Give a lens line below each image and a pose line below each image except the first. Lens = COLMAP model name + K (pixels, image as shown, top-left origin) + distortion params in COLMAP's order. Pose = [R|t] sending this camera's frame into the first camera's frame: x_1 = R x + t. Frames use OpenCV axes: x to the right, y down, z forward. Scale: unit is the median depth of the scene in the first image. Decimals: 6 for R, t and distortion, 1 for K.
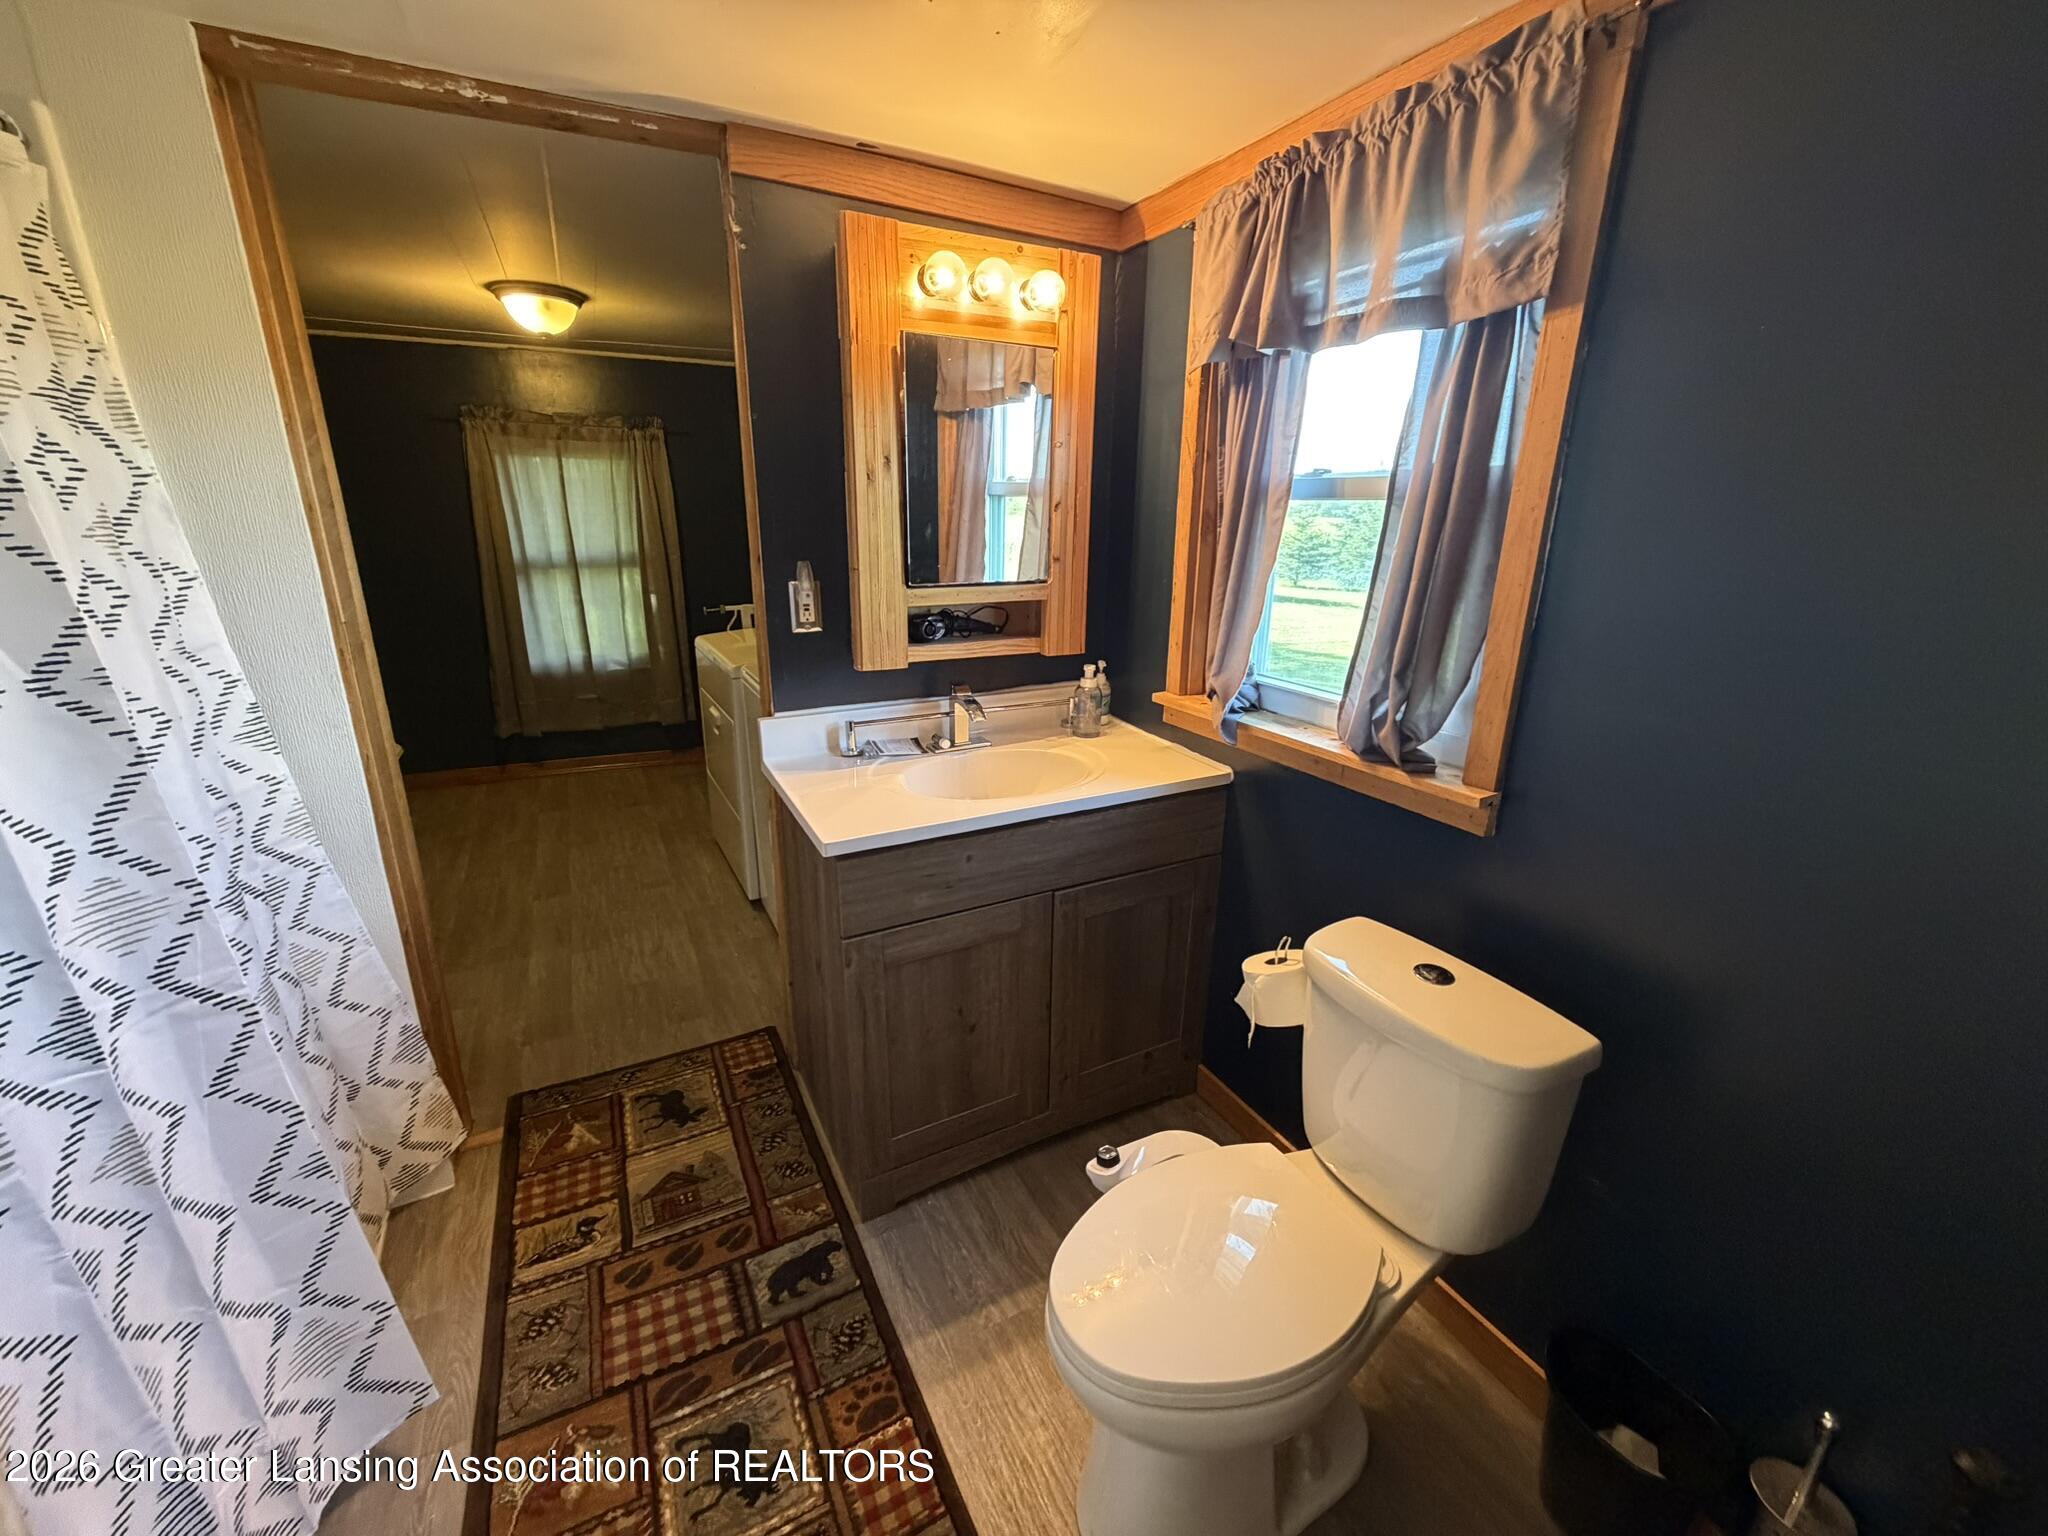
lens RADIAL K [[820.3, 0, 1028.2], [0, 820.3, 756.7], [0, 0, 1]] dist [-0.000026, 0.000053]
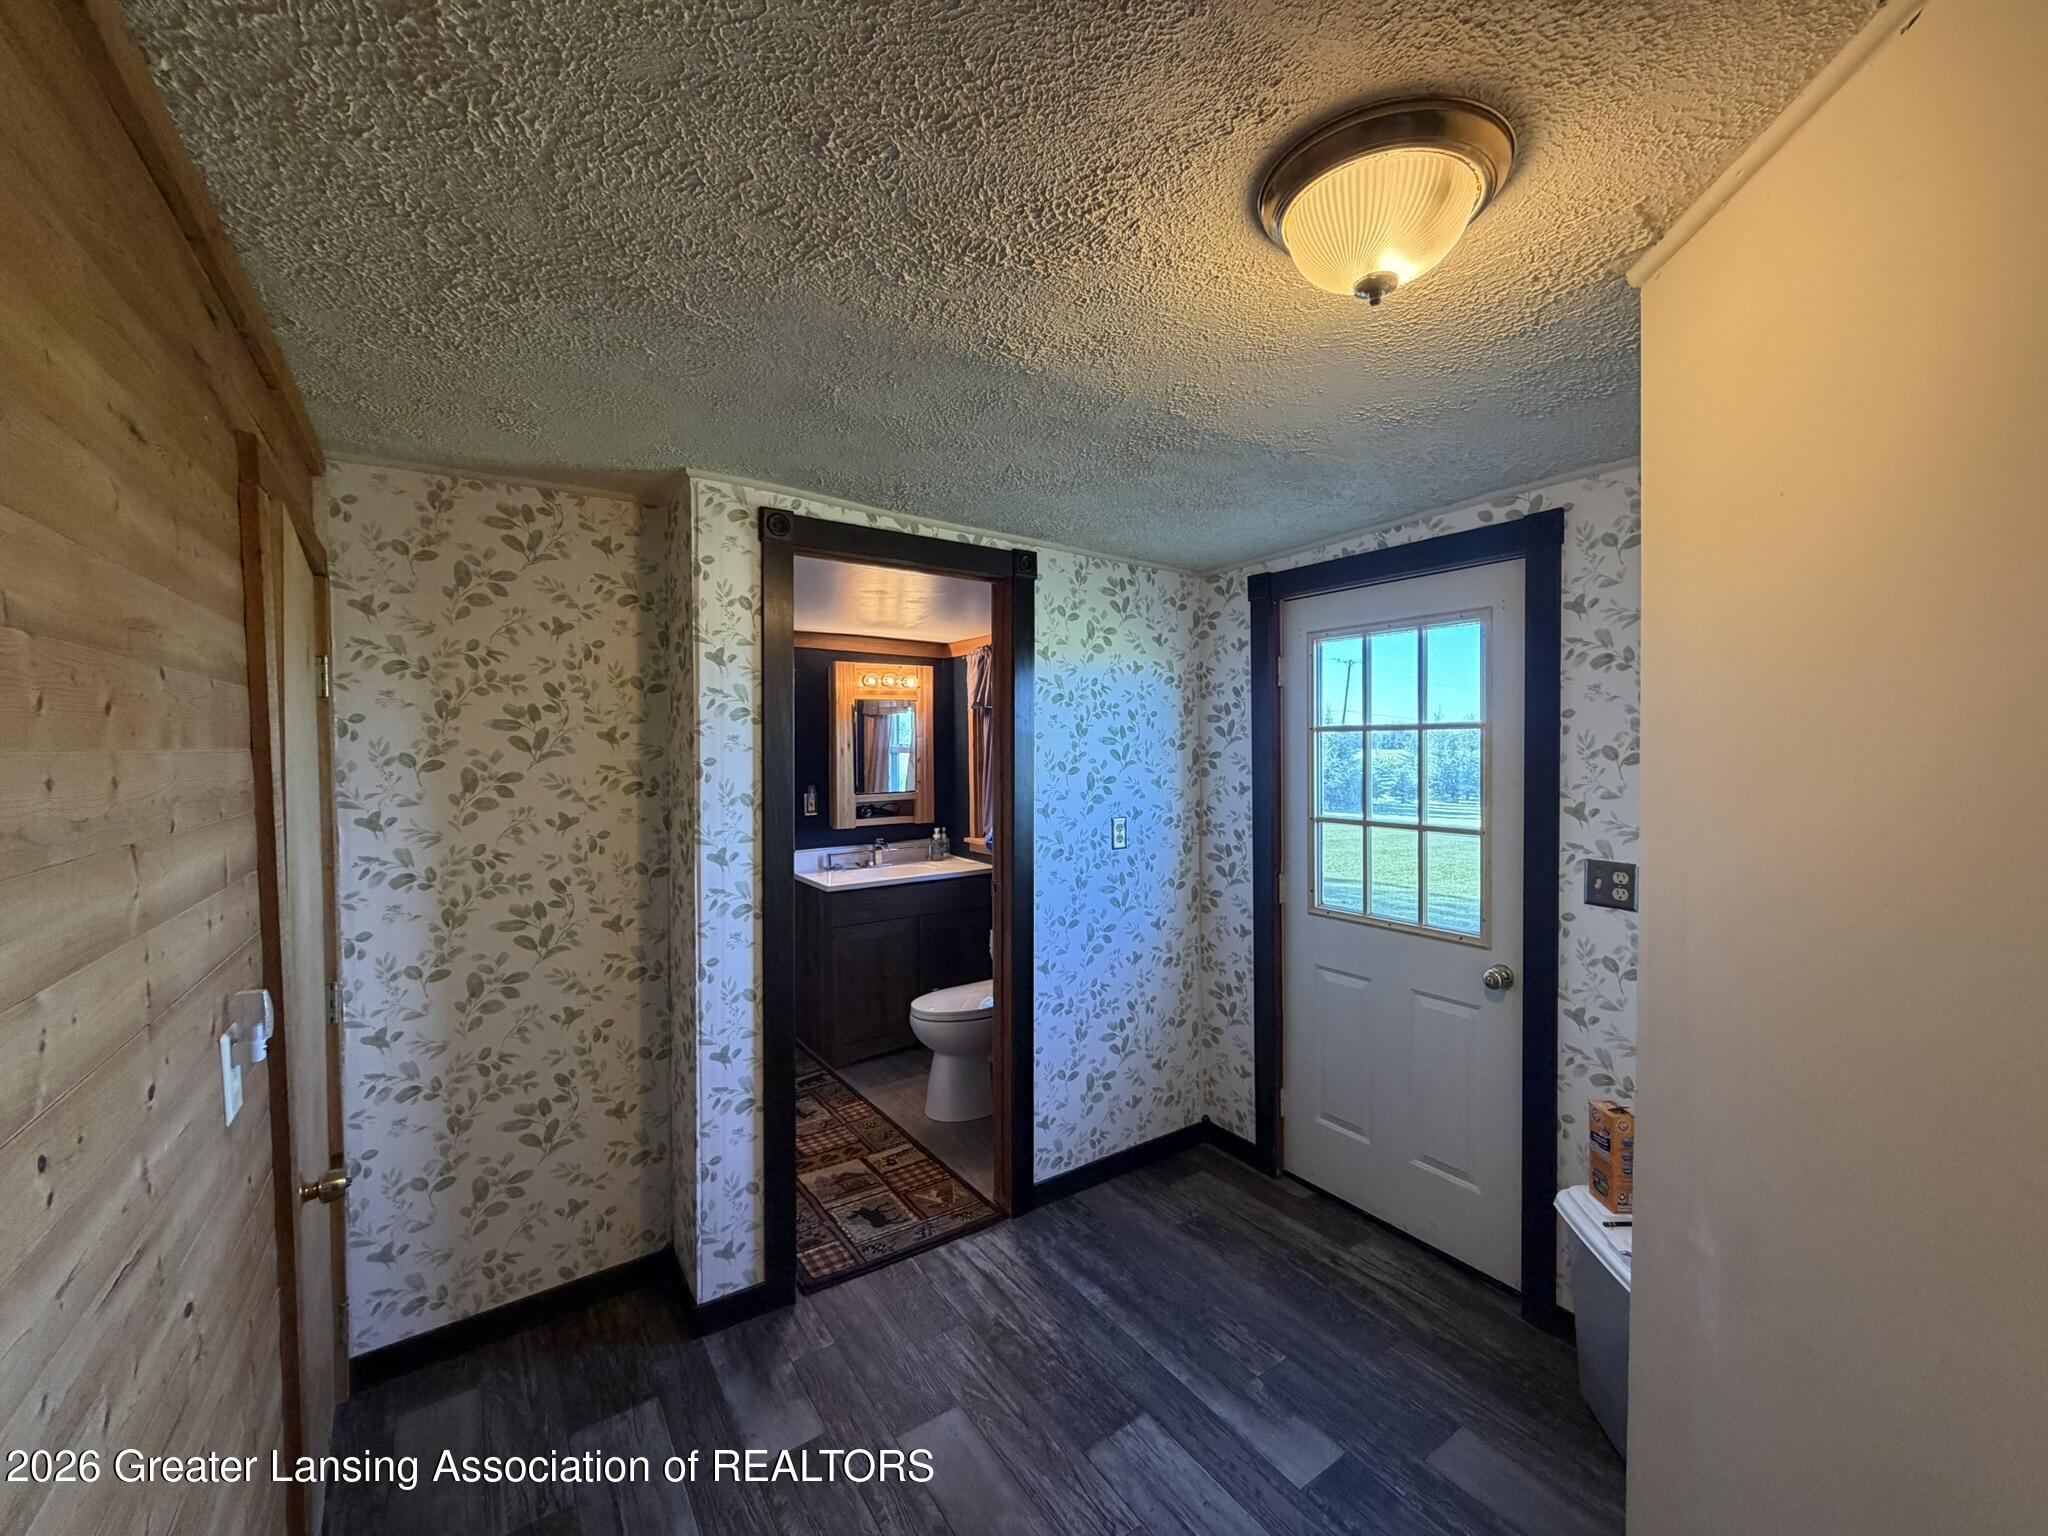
lens RADIAL K [[820.3, 0, 1028.2], [0, 820.3, 756.7], [0, 0, 1]] dist [-0.000026, 0.000053]
pose [[0.993074, -0.024969, 0.114811, 0.075933], [0.054753, 0.962918, -0.264178, 0.323824], [-0.103957, 0.268635, 0.957616, -1.287113]]
